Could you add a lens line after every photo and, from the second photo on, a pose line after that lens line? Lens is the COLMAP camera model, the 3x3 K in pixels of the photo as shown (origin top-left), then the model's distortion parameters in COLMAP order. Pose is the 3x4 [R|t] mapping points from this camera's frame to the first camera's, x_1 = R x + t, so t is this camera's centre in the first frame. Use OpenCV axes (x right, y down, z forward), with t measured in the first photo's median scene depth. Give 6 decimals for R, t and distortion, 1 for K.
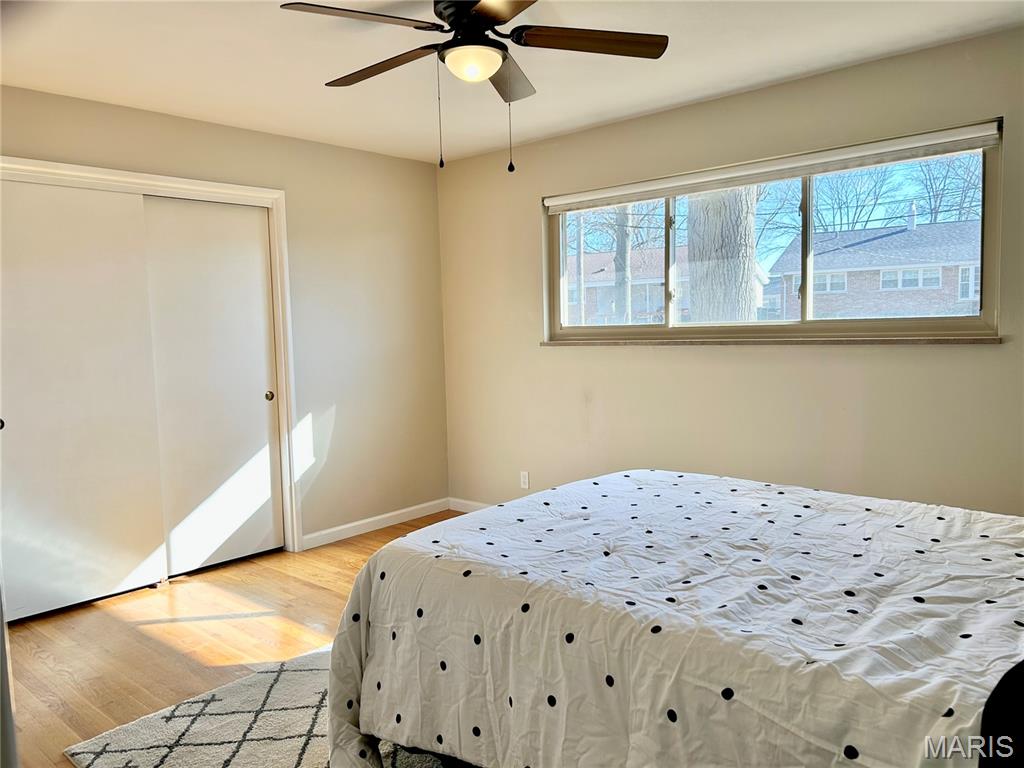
lens RADIAL K [[773.0, 0, 511.7], [0, 773.0, 385.4], [0, 0, 1]] dist [0.005195, -0.001684]
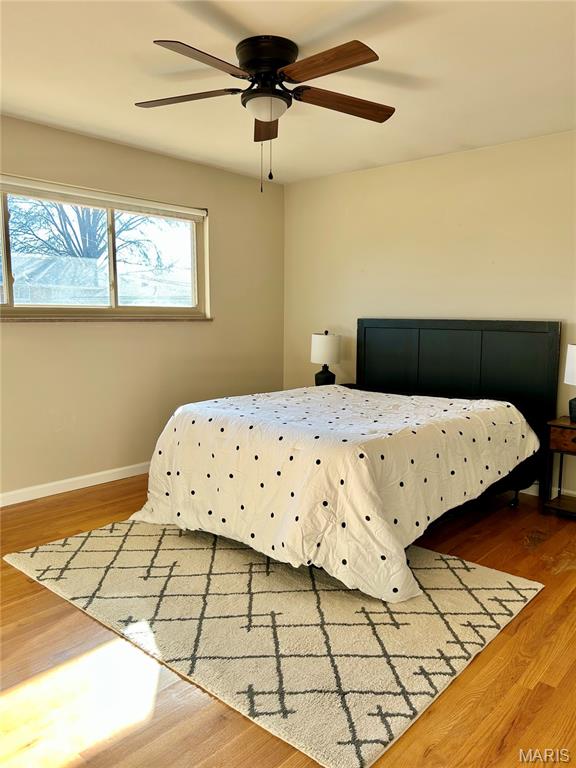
lens RADIAL K [[579.7, 0, 287.9], [0, 579.7, 384.4], [0, 0, 1]] dist [0.005195, -0.001684]
pose [[-0.003760, -0.094559, 0.995512, -0.897742], [0.068816, 0.993135, 0.094593, -0.018689], [-0.997622, 0.068863, 0.002773, 0.796227]]
